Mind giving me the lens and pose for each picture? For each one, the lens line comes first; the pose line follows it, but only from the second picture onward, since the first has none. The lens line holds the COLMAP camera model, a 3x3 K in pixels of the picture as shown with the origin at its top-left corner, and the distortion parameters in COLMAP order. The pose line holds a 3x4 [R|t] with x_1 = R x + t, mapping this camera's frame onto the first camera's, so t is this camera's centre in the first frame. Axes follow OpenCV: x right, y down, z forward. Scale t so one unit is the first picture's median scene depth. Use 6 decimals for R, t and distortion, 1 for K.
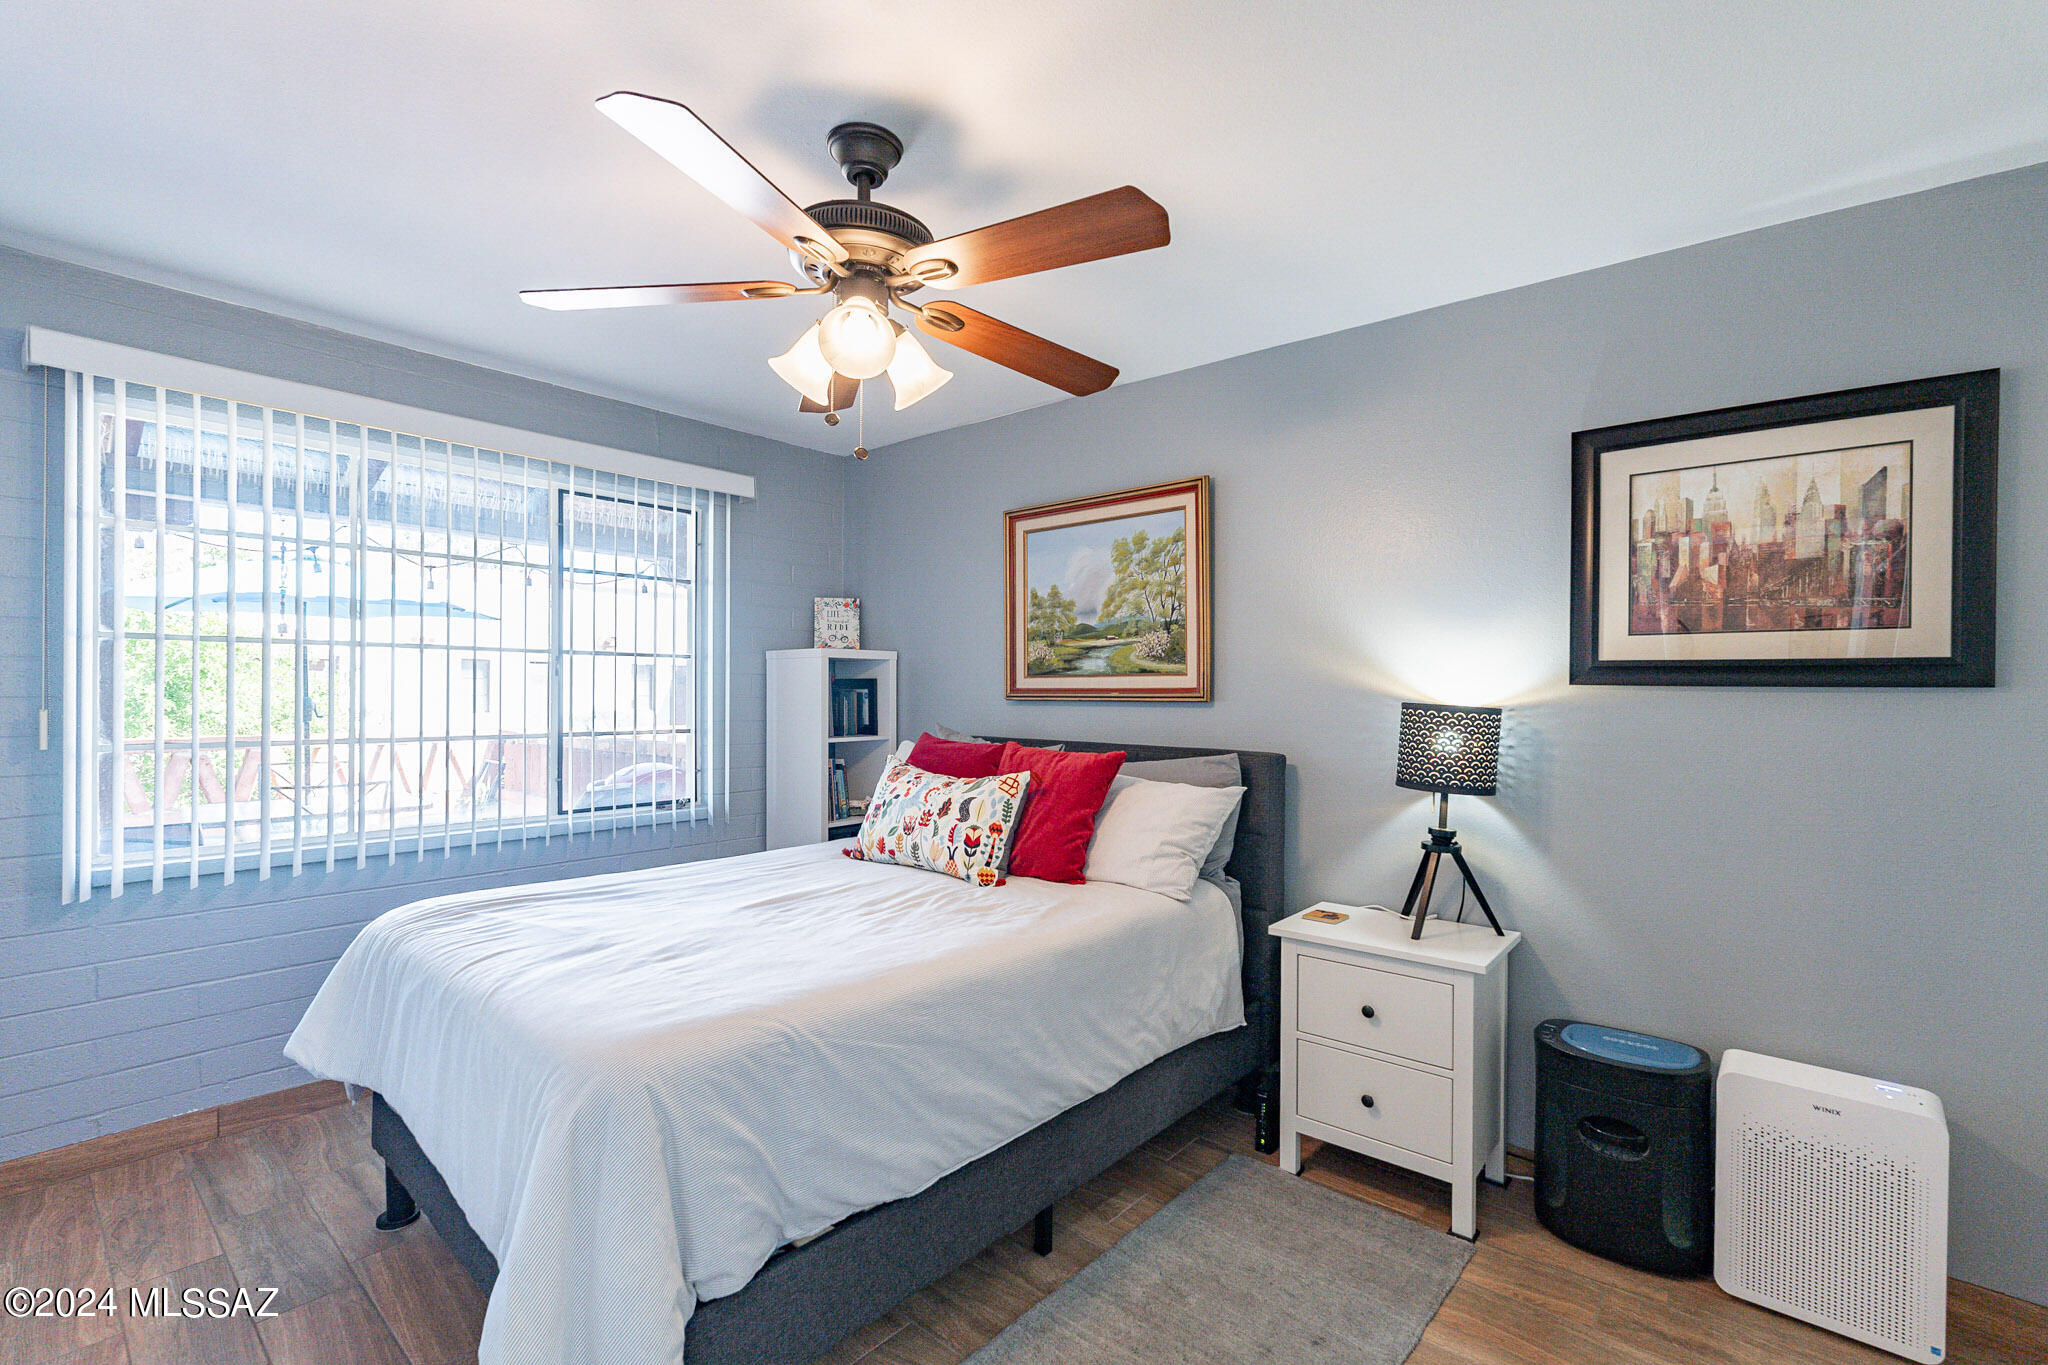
lens RADIAL K [[898.6, 0, 1024.2], [0, 898.6, 688.5], [0, 0, 1]] dist [-0.000773, 0.000057]
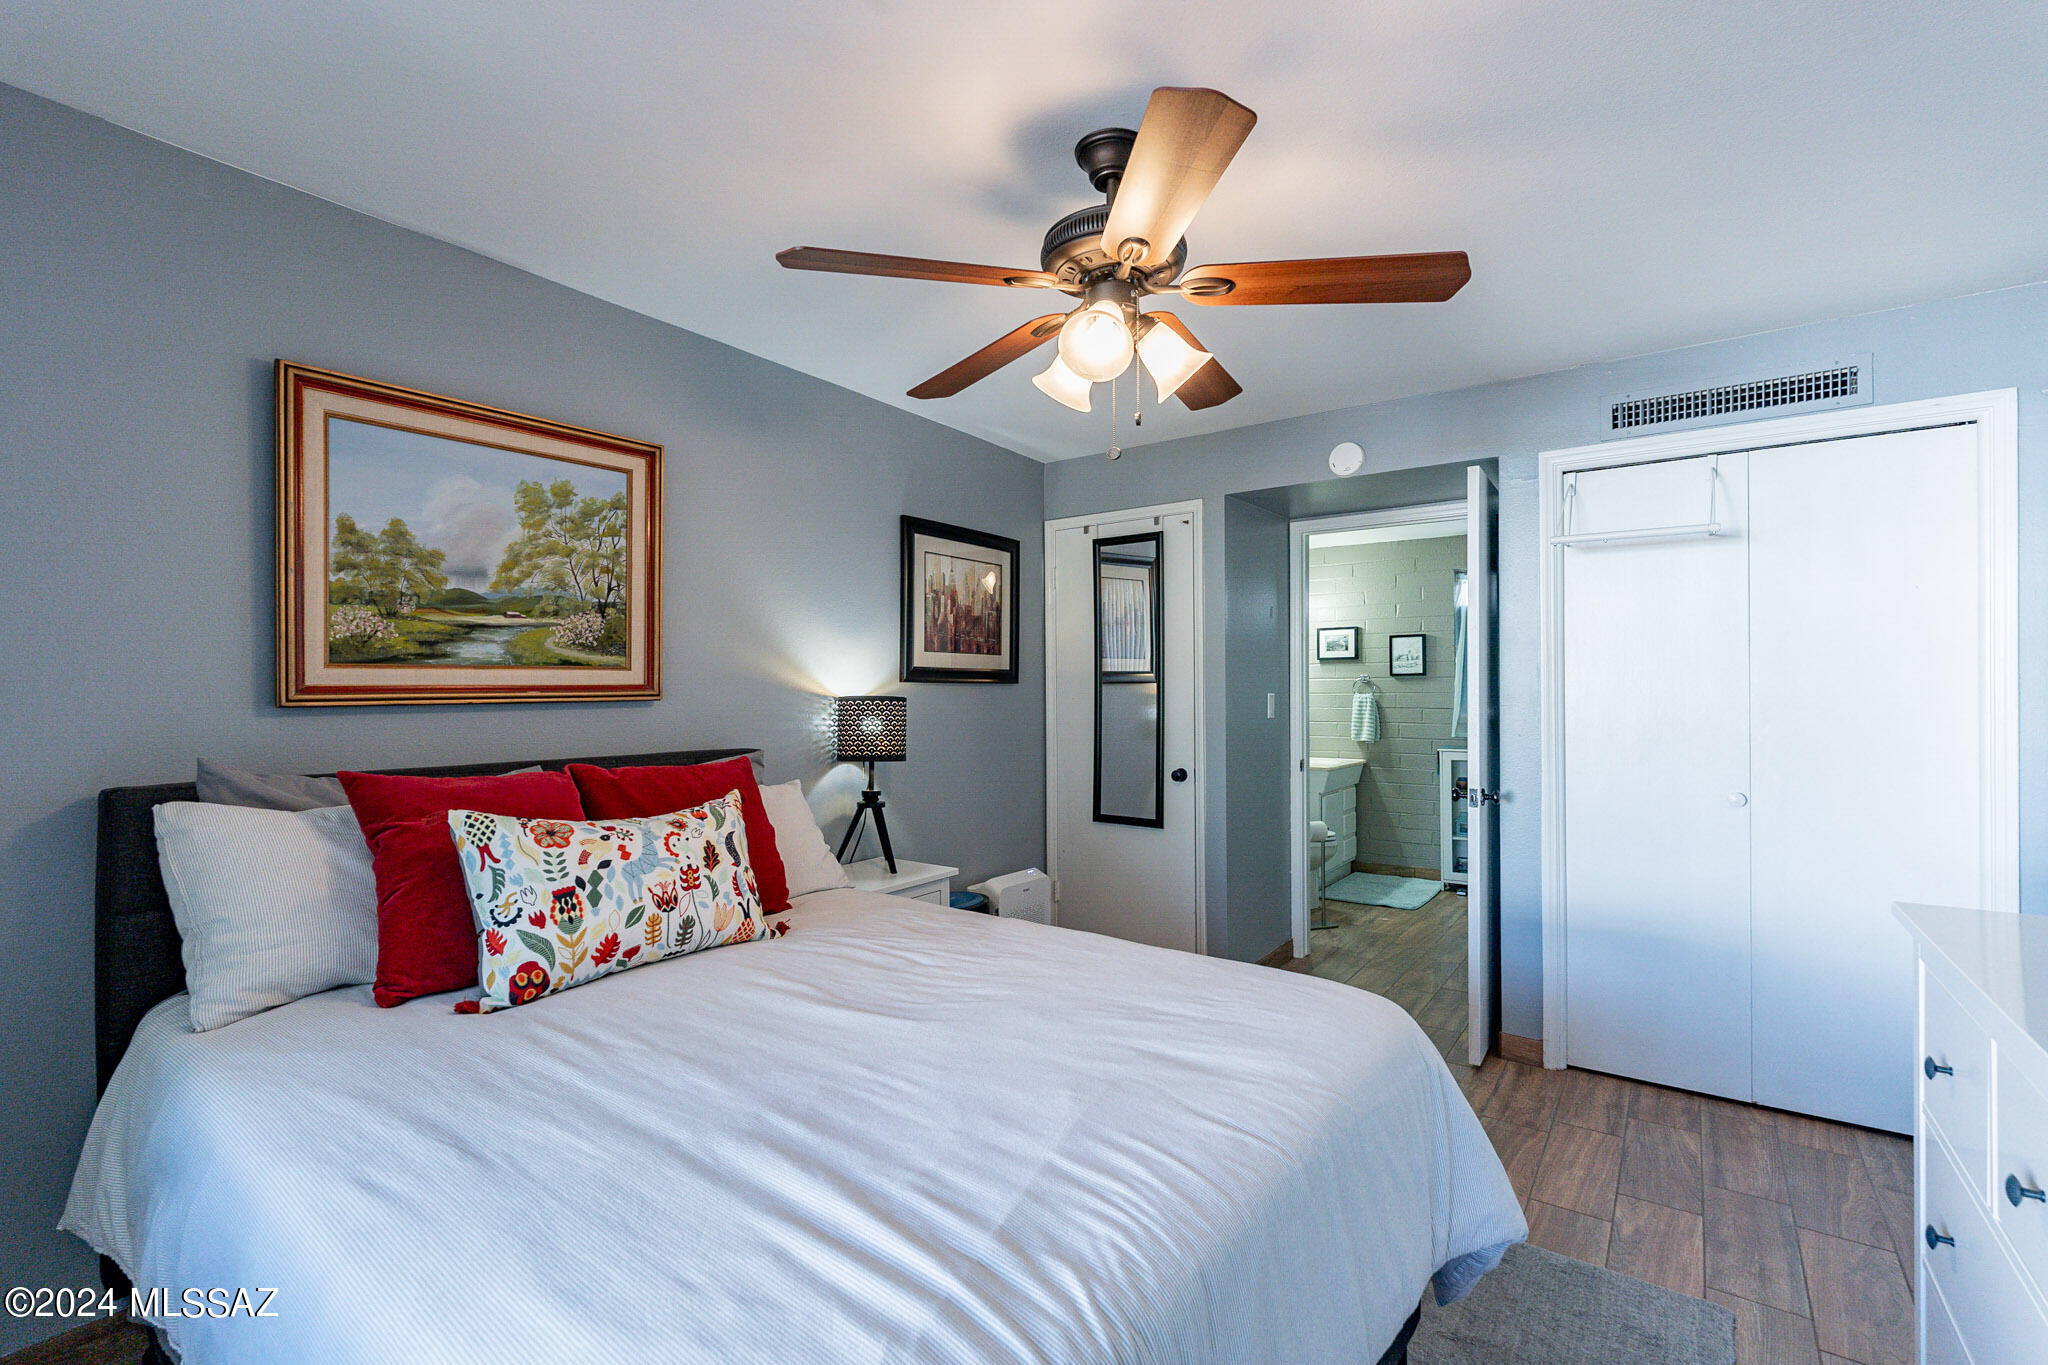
lens RADIAL K [[906.9, 0, 1026.5], [0, 906.9, 685.6], [0, 0, 1]] dist [-0.004374, 0.000585]
pose [[-0.076926, -0.002643, 0.997033, -0.801223], [0.000385, 0.999996, 0.002680, -0.002140], [-0.997037, 0.000590, -0.076925, 0.790917]]
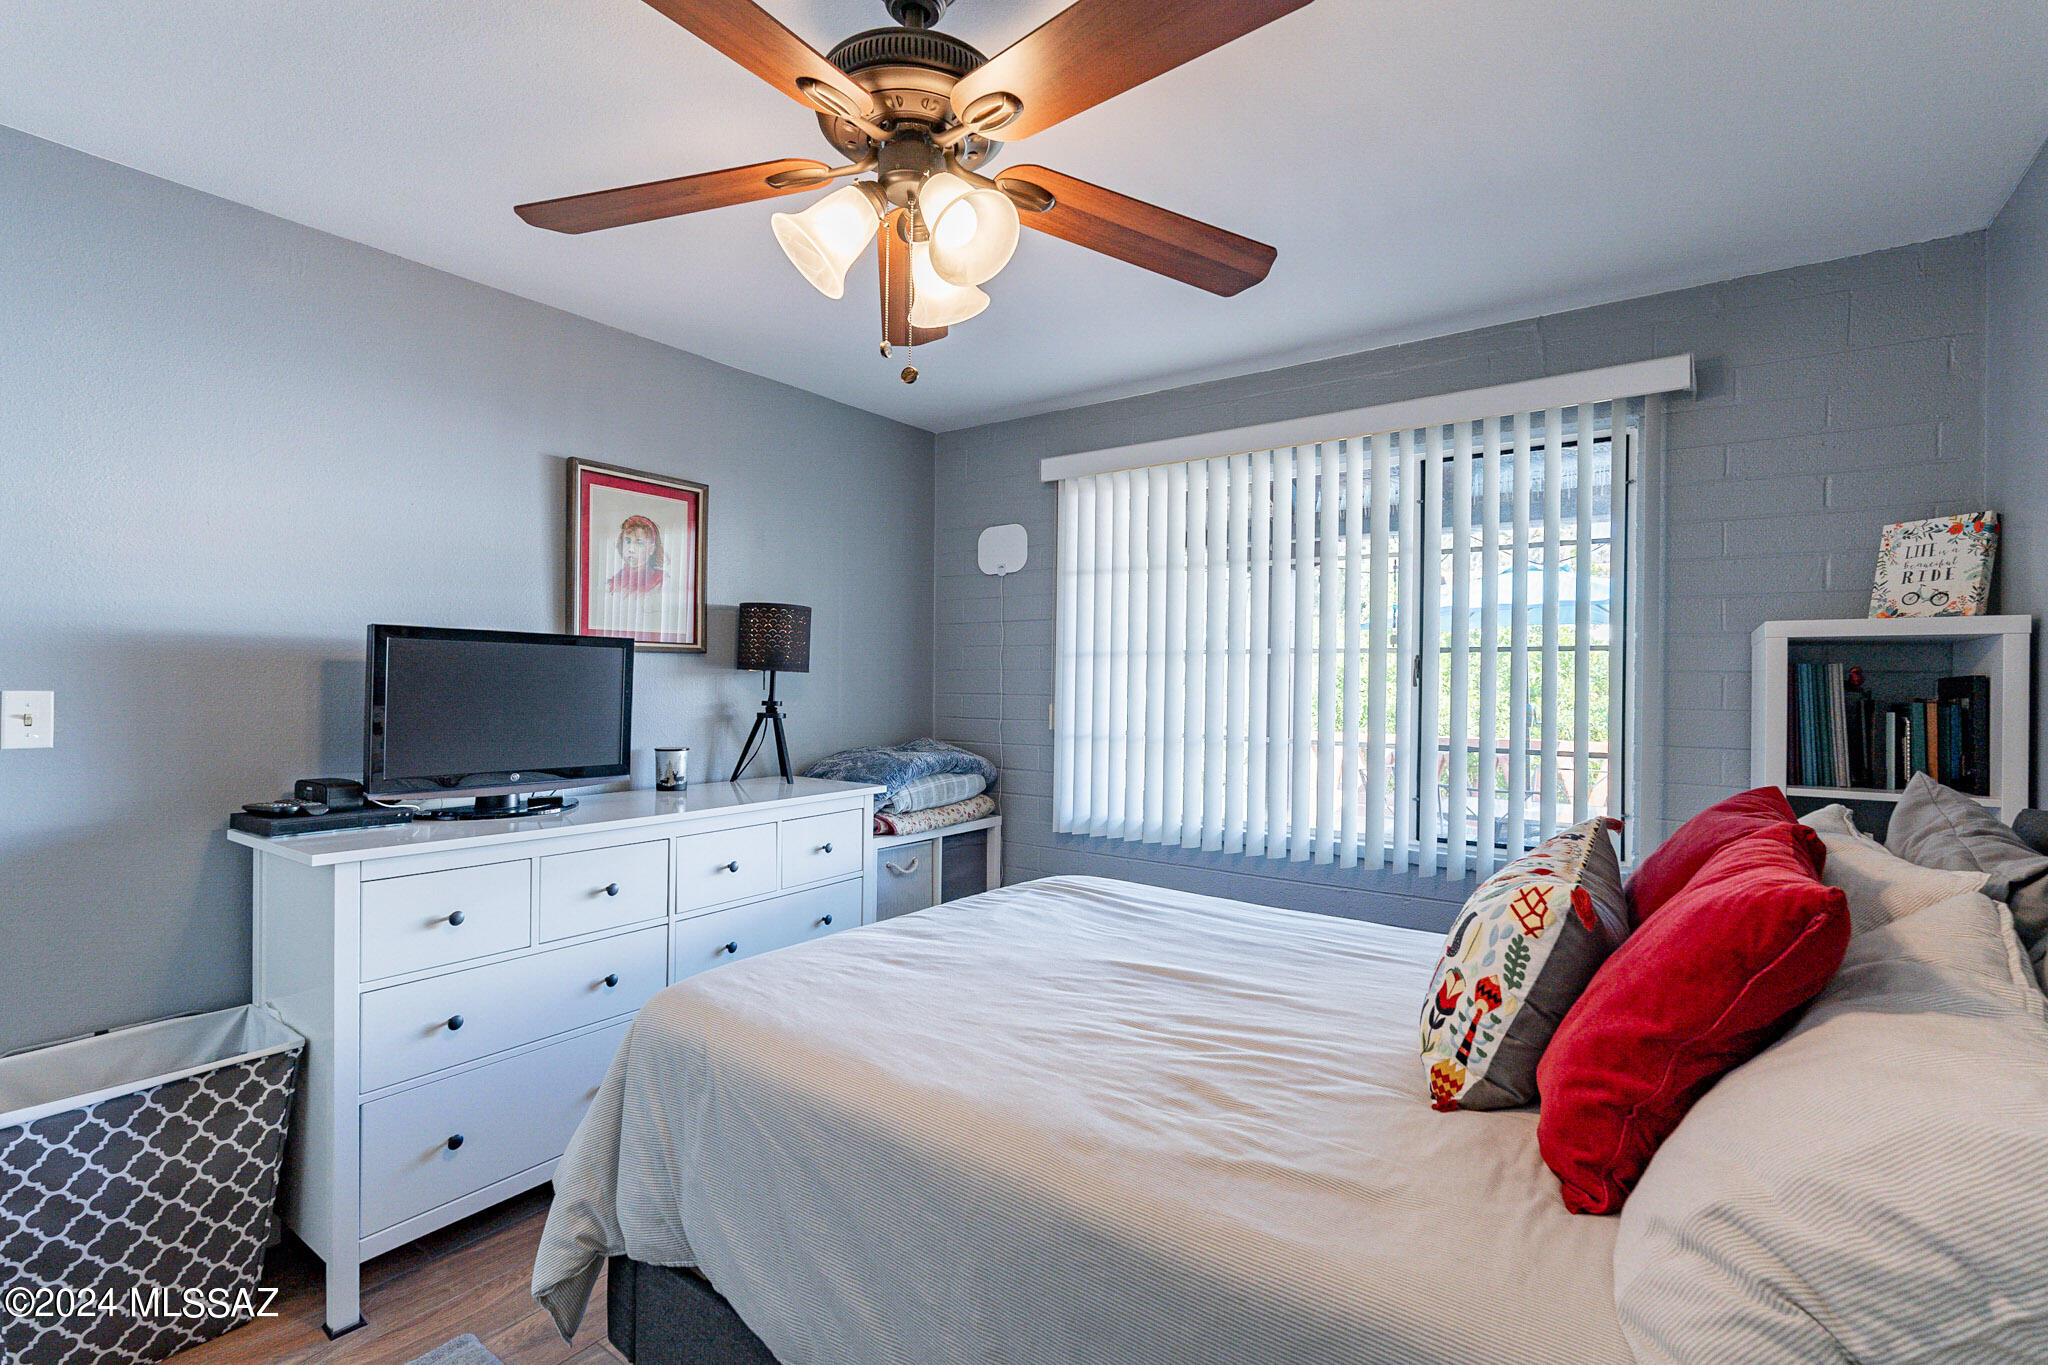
lens RADIAL K [[912.4, 0, 1024.3], [0, 912.4, 687.0], [0, 0, 1]] dist [-0.000788, 0.000263]
pose [[0.093754, -0.005007, -0.995583, 0.399456], [-0.010036, 0.999932, -0.005974, 0.004309], [0.995545, 0.010552, 0.093697, 0.689690]]
